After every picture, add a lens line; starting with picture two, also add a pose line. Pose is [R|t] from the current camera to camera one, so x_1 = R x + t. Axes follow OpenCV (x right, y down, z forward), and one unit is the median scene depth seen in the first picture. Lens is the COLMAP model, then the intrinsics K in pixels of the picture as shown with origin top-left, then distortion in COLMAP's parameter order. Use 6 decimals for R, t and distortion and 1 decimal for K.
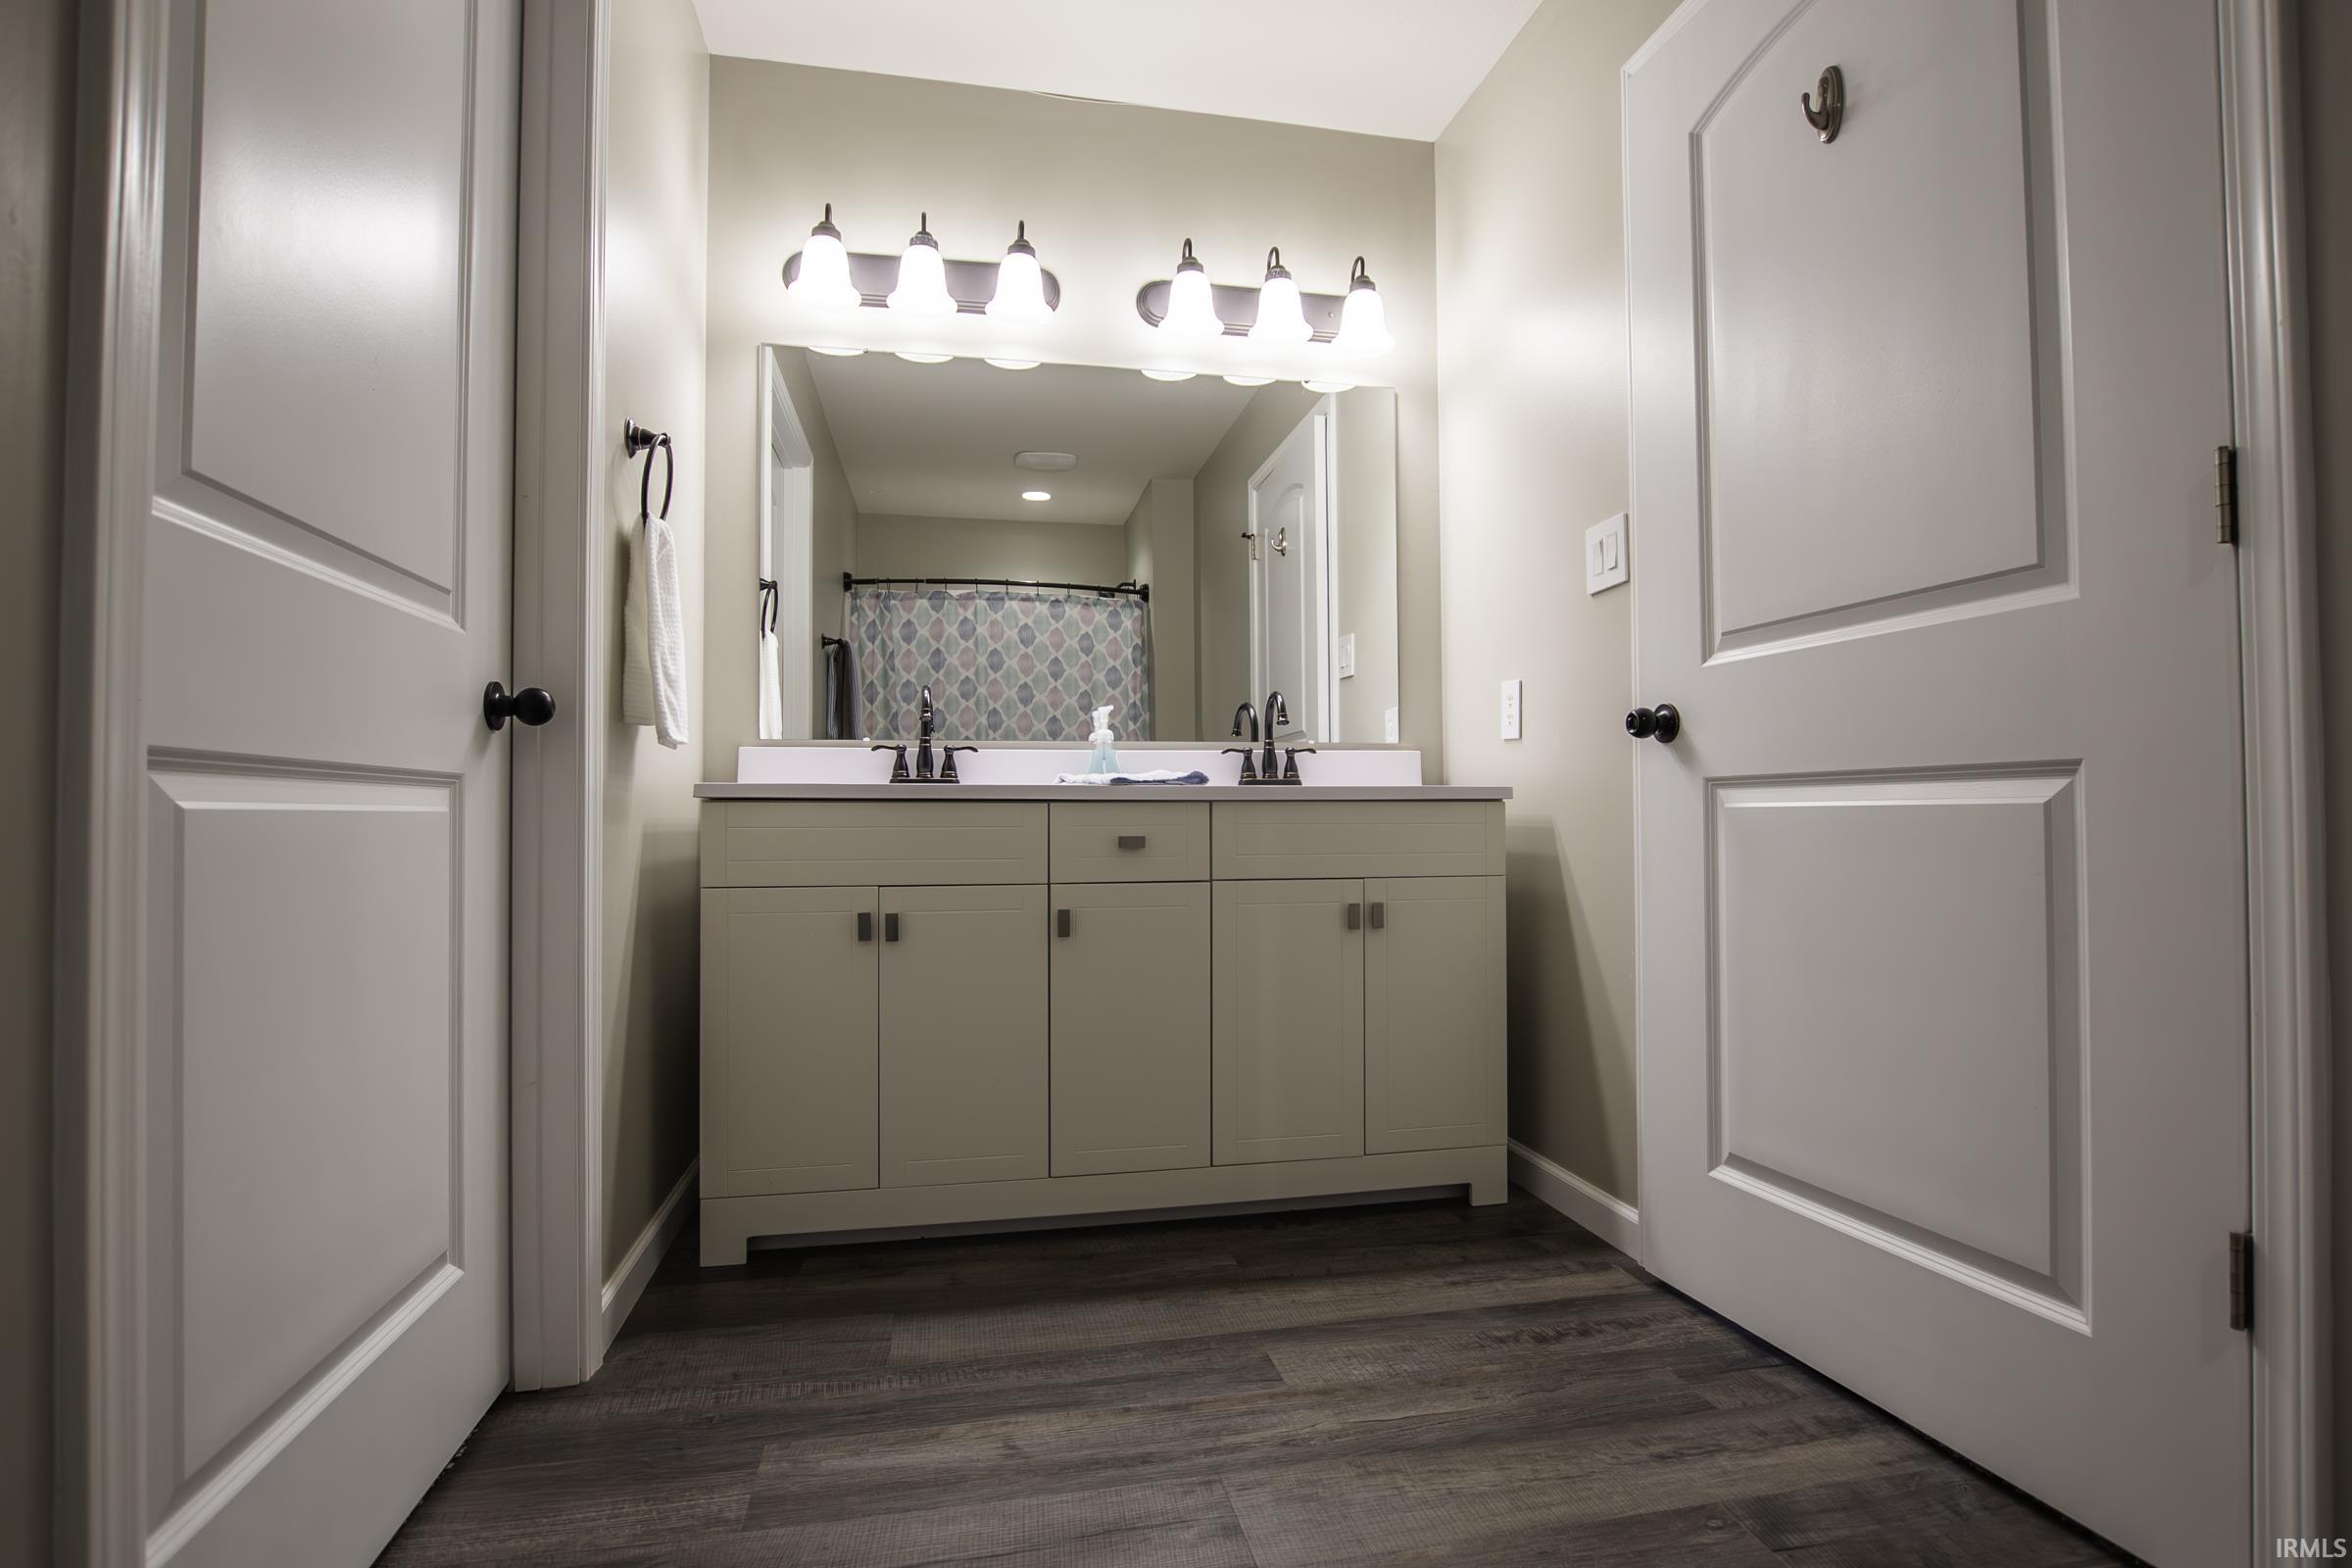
lens RADIAL K [[1198.9, 0, 1176.0], [0, 1198.9, 784.0], [0, 0, 1]] dist [-0.001469, -0.000311]
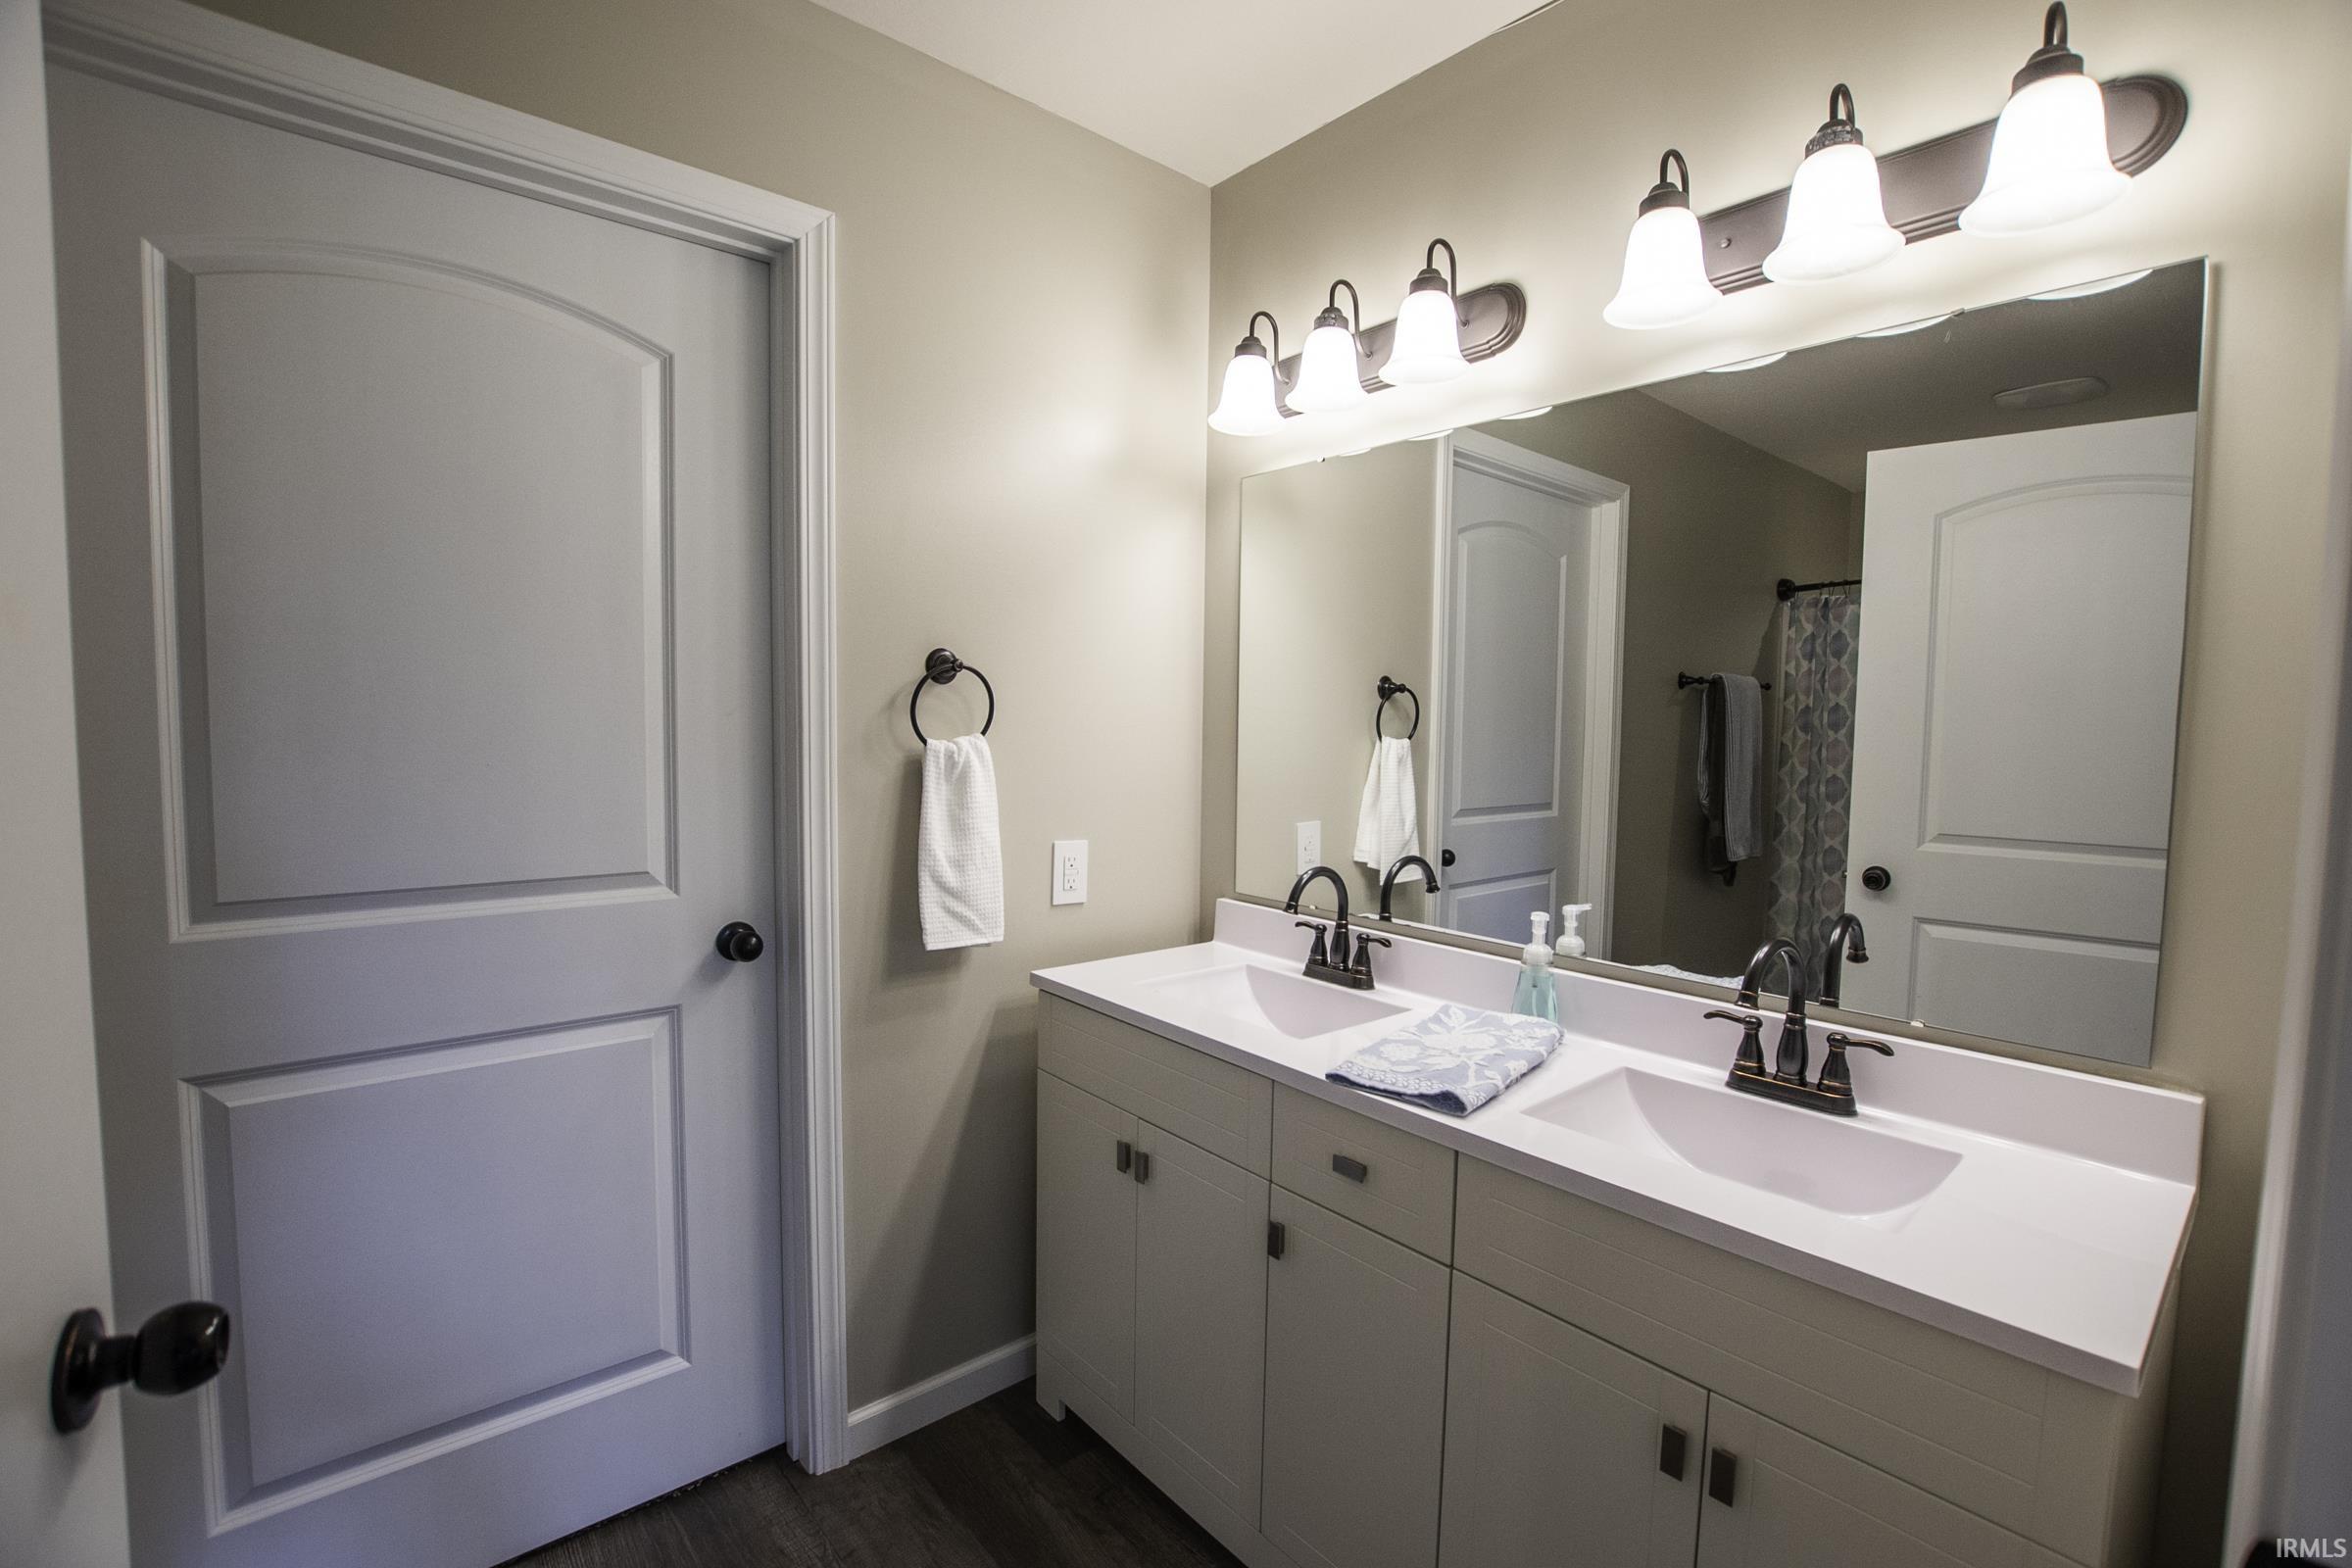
lens RADIAL K [[1053.0, 0, 1176.0], [0, 1053.0, 784.0], [0, 0, 1]] dist [-0.015755, 0.000082]
pose [[0.478036, 0.064480, -0.875970, 0.383963], [0.007782, 0.996952, 0.077632, -0.194983], [0.878306, -0.043927, 0.476077, 0.545805]]
